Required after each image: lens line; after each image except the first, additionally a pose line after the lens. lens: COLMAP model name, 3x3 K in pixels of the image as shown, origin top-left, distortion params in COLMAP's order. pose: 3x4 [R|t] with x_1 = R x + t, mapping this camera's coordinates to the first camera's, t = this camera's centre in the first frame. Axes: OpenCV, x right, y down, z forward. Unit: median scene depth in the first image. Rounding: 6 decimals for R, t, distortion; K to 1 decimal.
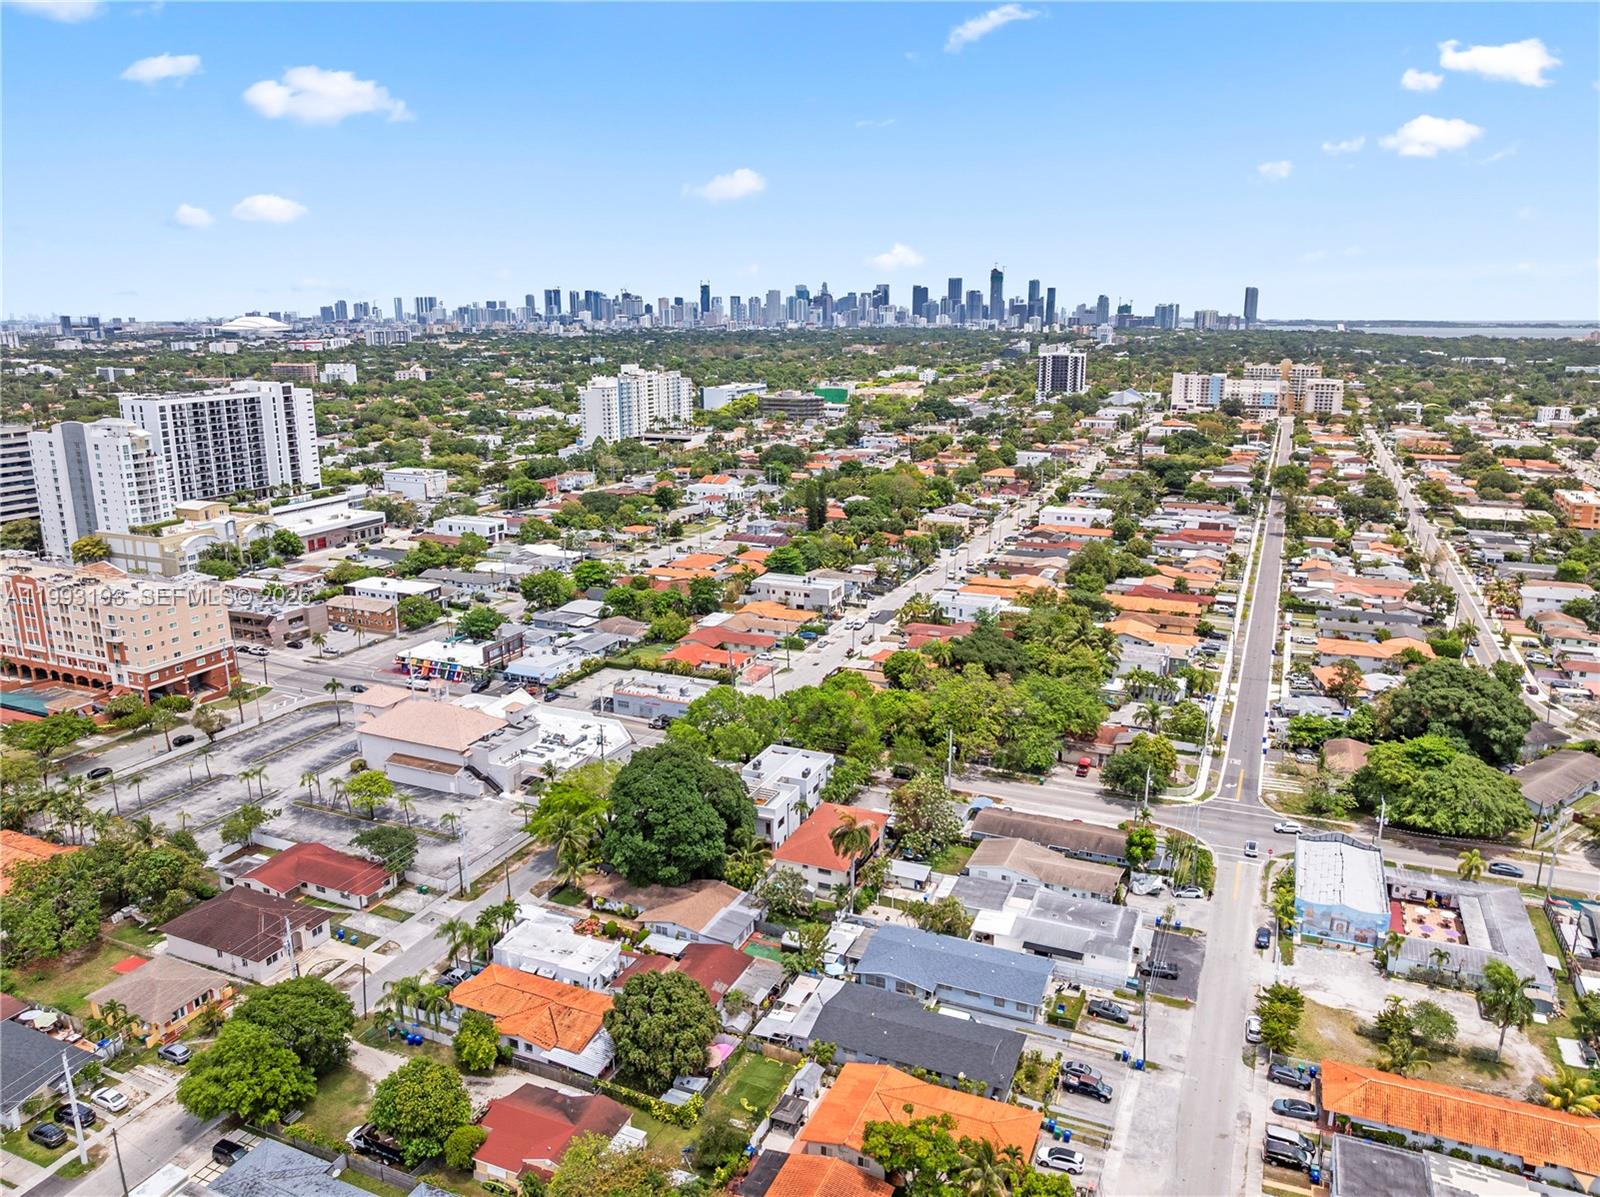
lens RADIAL K [[1122.5, 0, 795.7], [0, 1122.5, 606.8], [0, 0, 1]] dist [-0.034676, -0.000198]
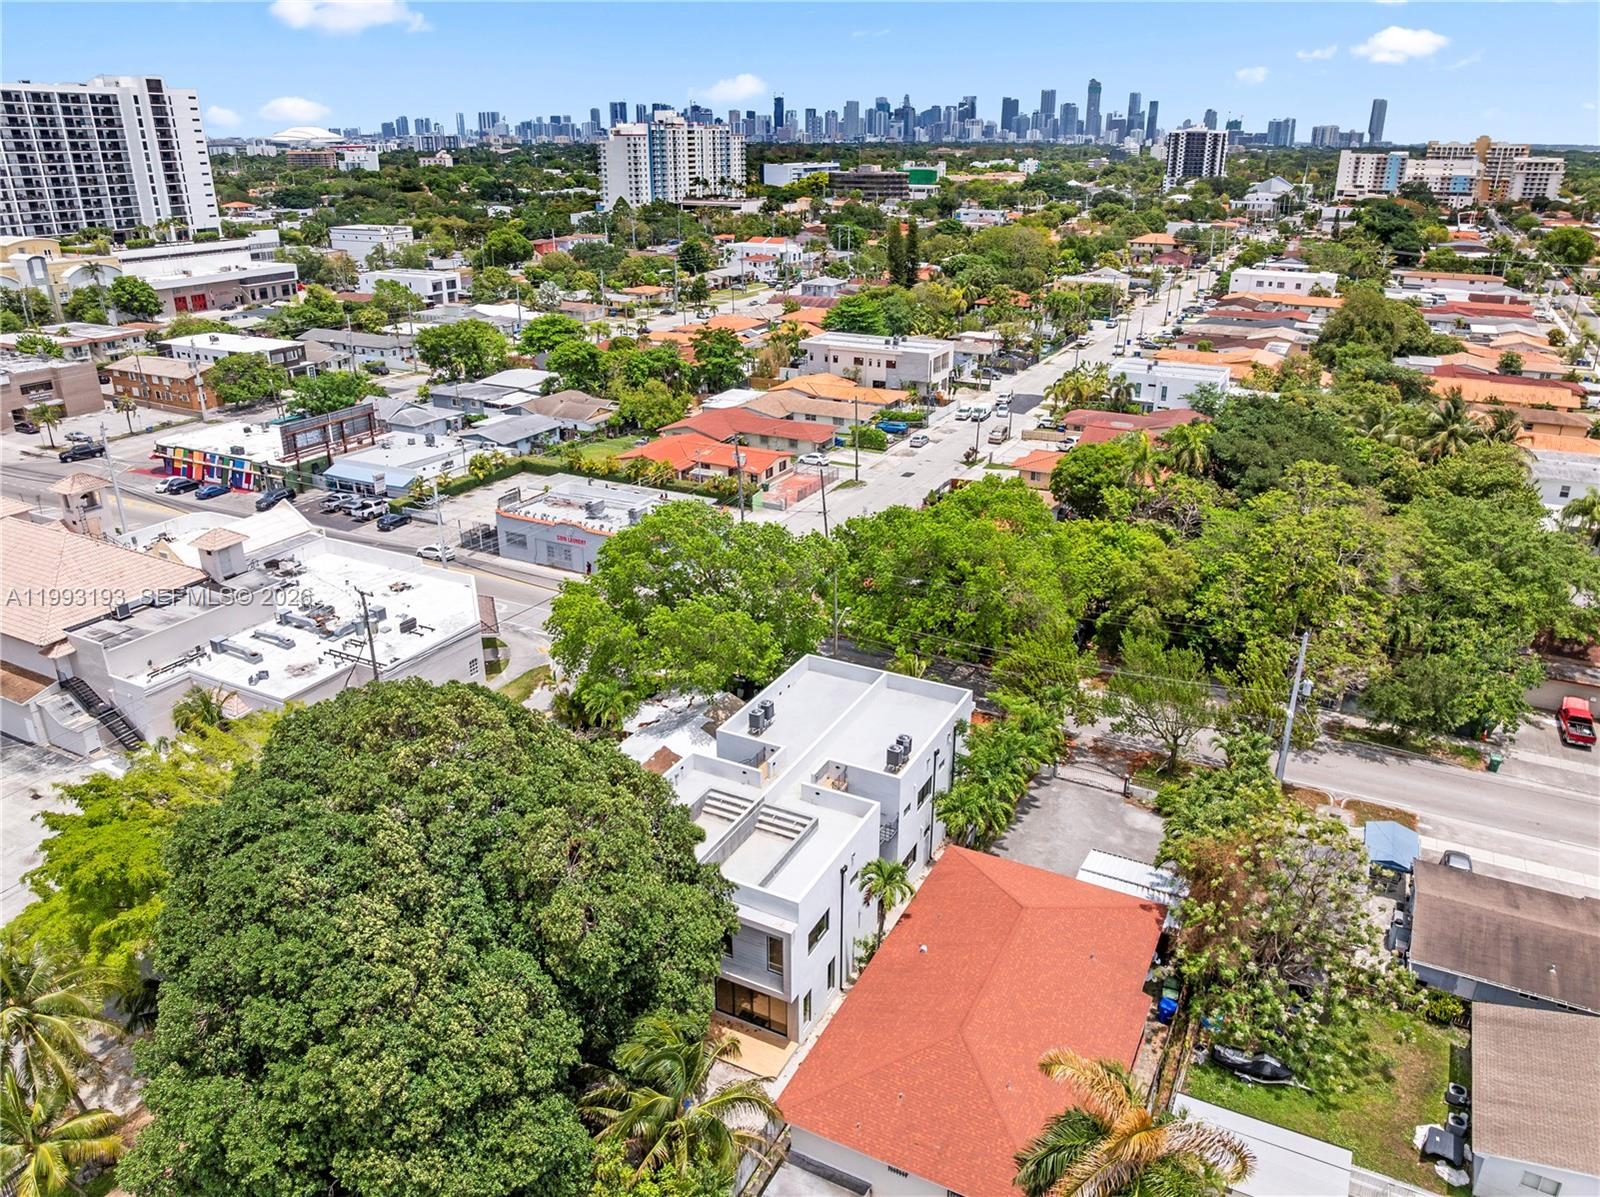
lens RADIAL K [[1122.5, 0, 803.9], [0, 1122.5, 598.6], [0, 0, 1]] dist [-0.034676, -0.000198]
pose [[0.998272, 0.027816, -0.051765, -0.002076], [-0.020564, 0.990539, 0.135685, 0.034596], [0.055050, -0.134386, 0.989399, 0.411128]]
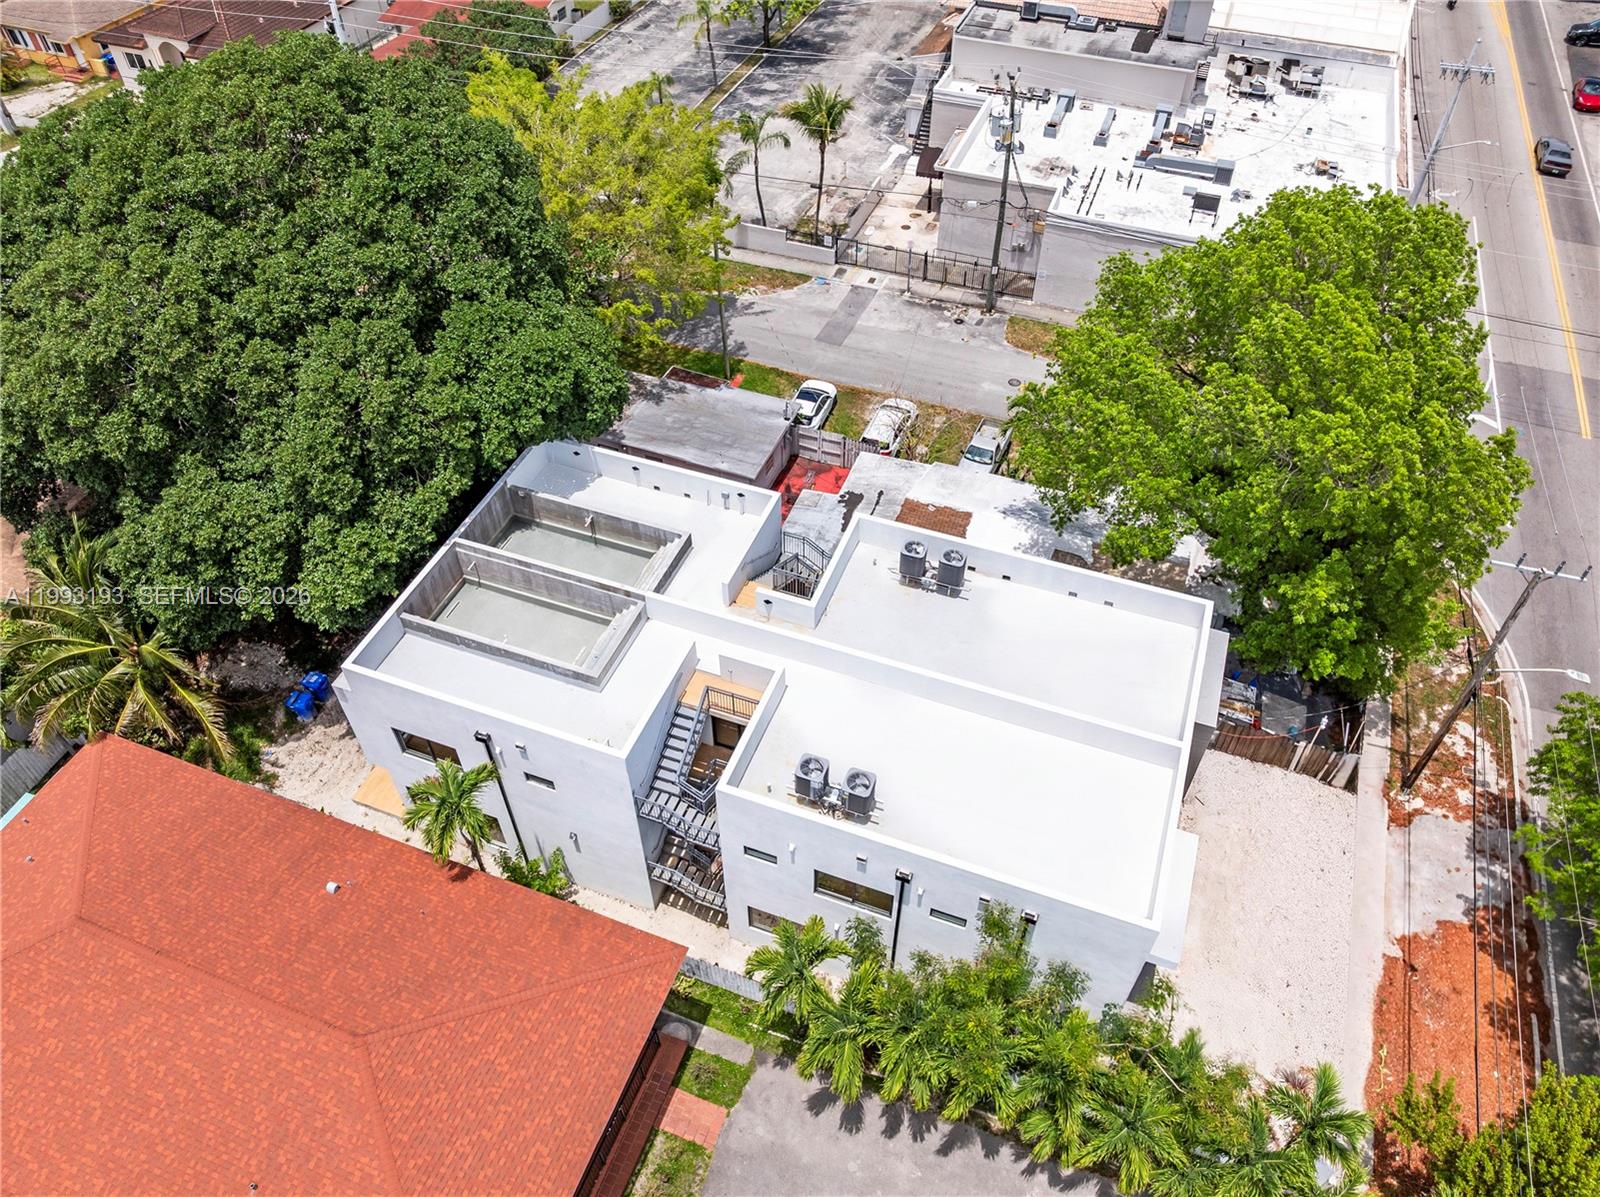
lens RADIAL K [[1122.5, 0, 792.1], [0, 1122.5, 590.9], [0, 0, 1]] dist [-0.034676, -0.000198]
pose [[0.050248, 0.731196, -0.680315, 0.062195], [-0.250820, 0.668583, 0.700061, 0.008648], [0.966729, 0.135460, 0.216994, 0.592872]]
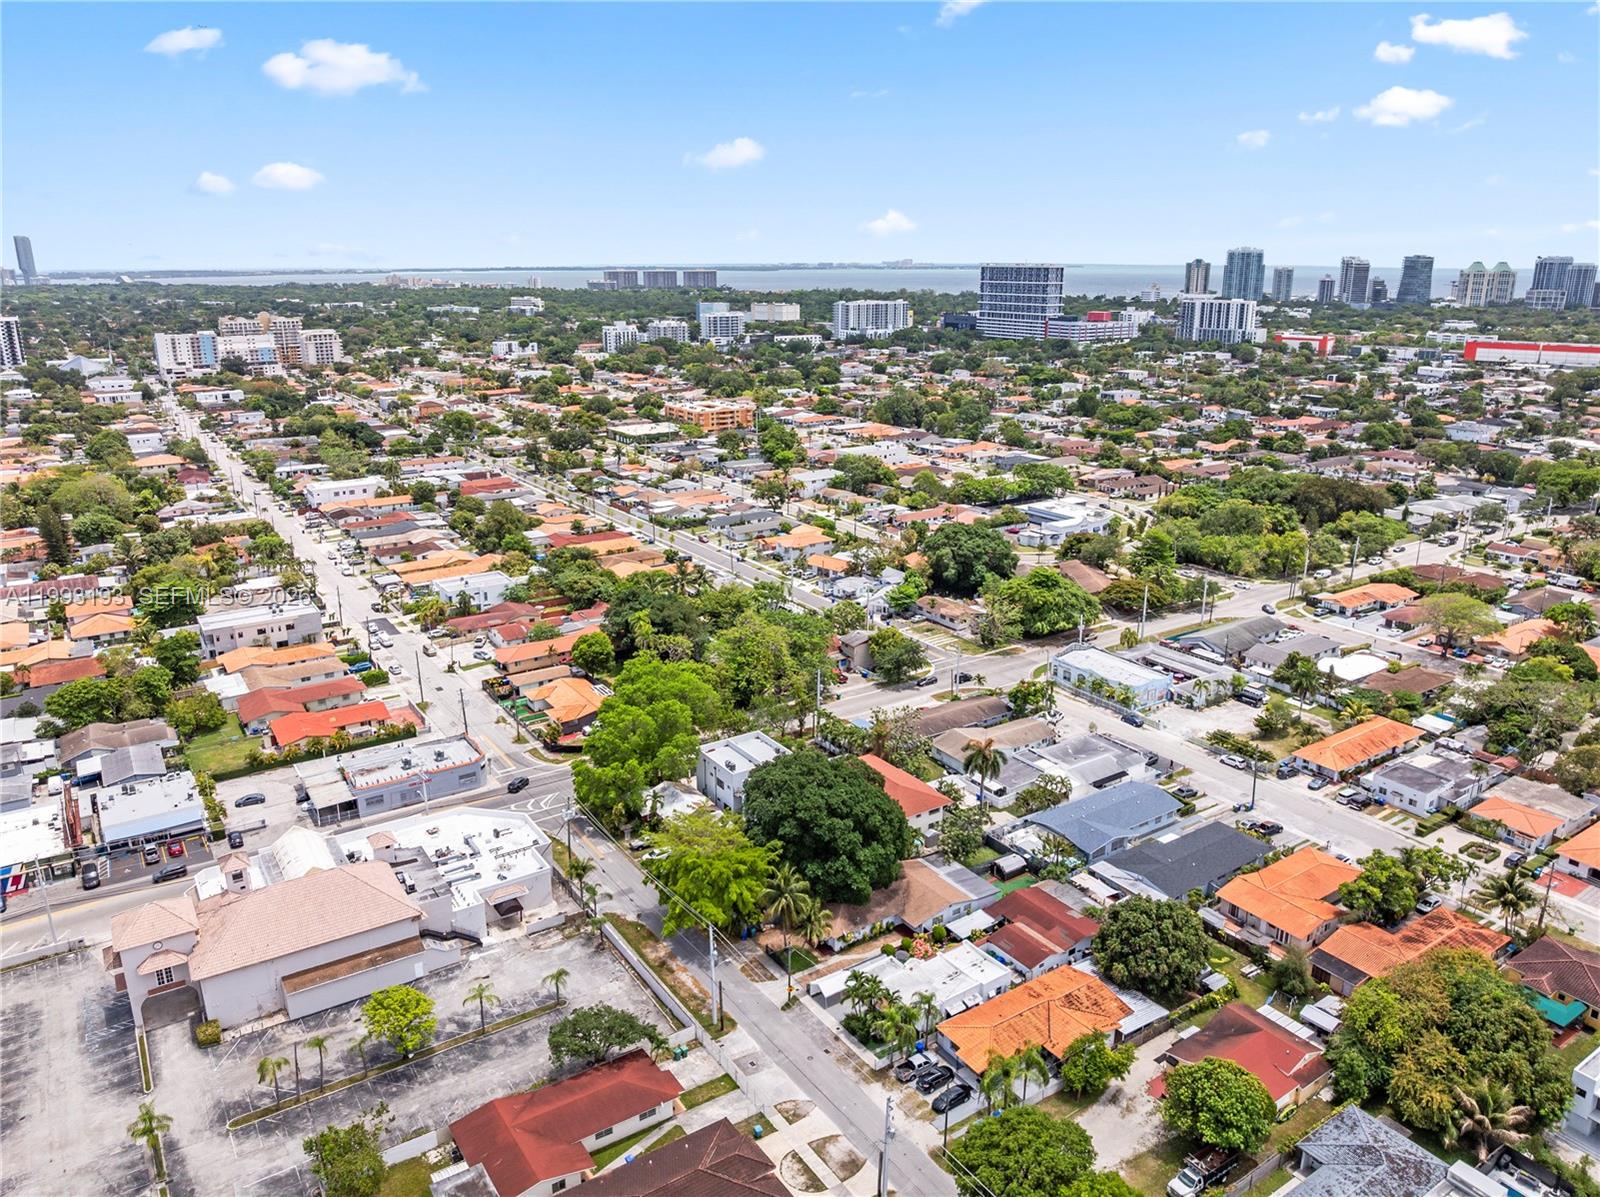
lens RADIAL K [[1122.5, 0, 803.9], [0, 1122.5, 594.4], [0, 0, 1]] dist [-0.034676, -0.000198]
pose [[0.534602, -0.238374, 0.810789, -0.450362], [0.212302, 0.966510, 0.144174, -0.072346], [-0.818003, 0.095056, 0.567306, 0.263754]]
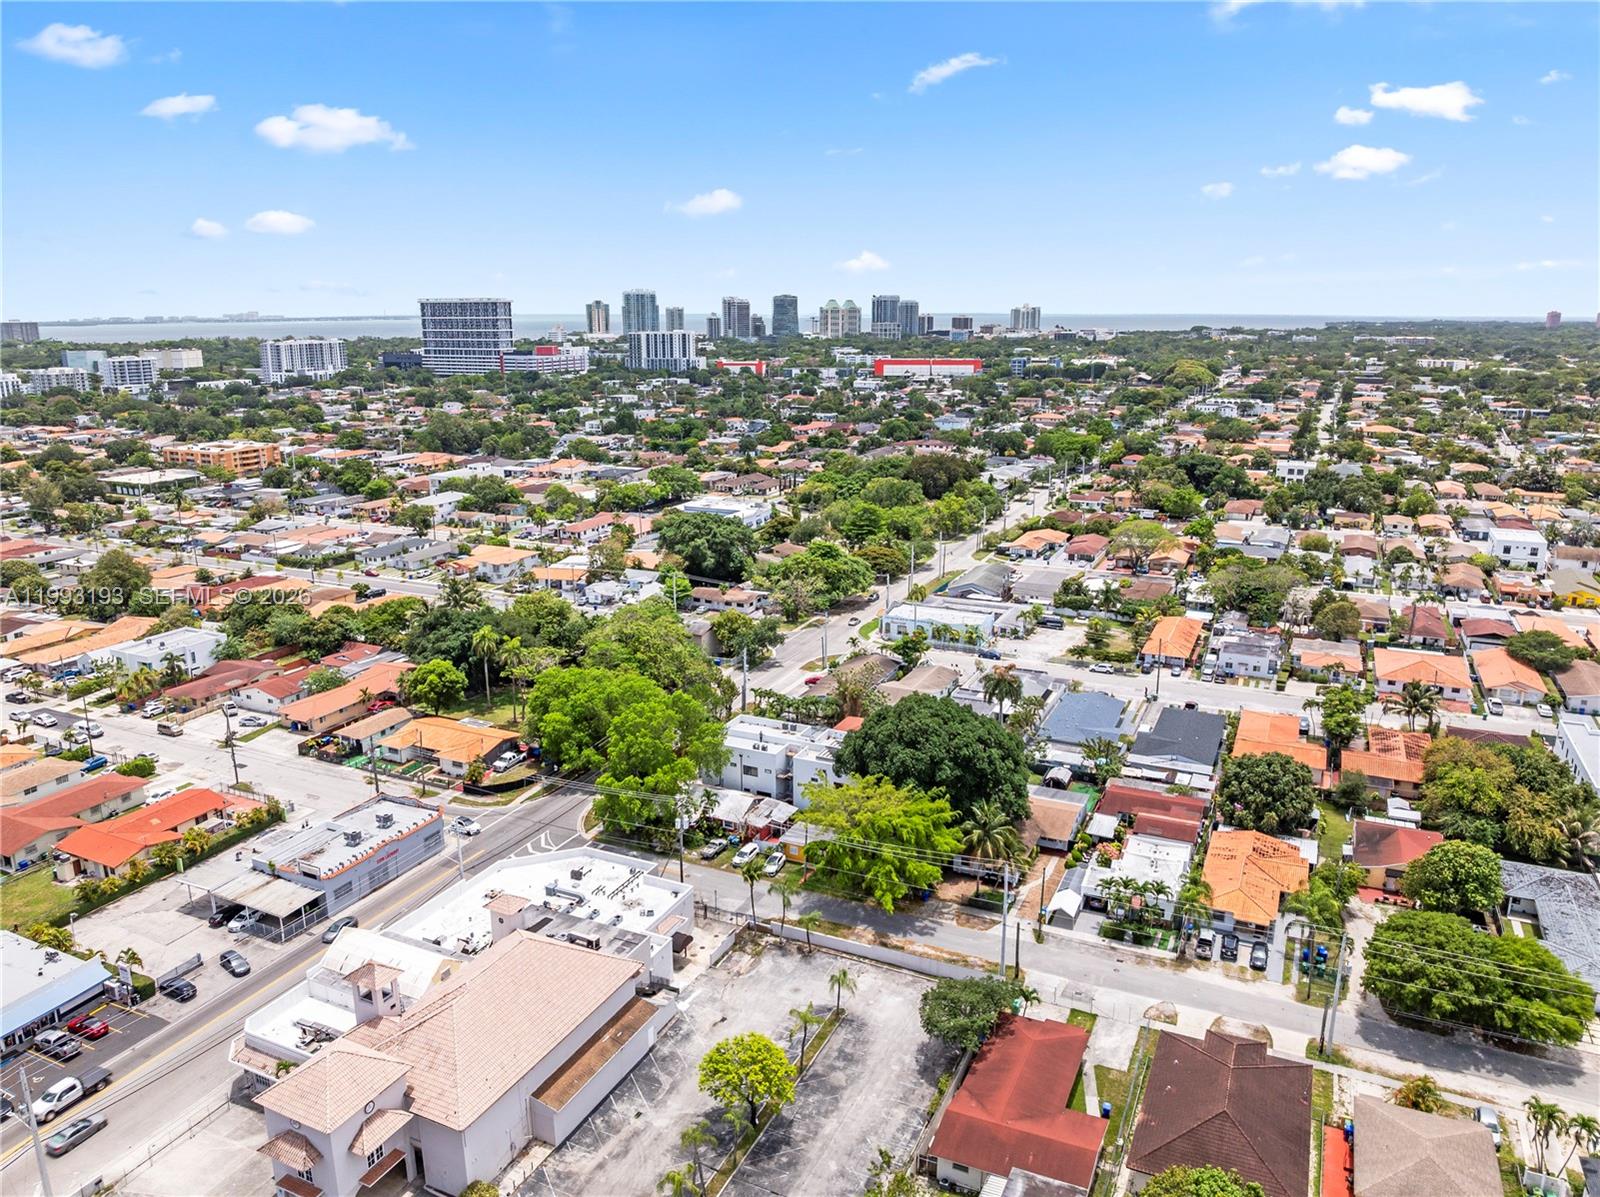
lens RADIAL K [[1122.5, 0, 798.0], [0, 1122.5, 596.6], [0, 0, 1]] dist [-0.034676, -0.000198]
pose [[0.017874, -0.242288, 0.970040, -0.513925], [0.254747, 0.939279, 0.229911, -0.094289], [-0.966843, 0.243005, 0.078511, 0.557127]]
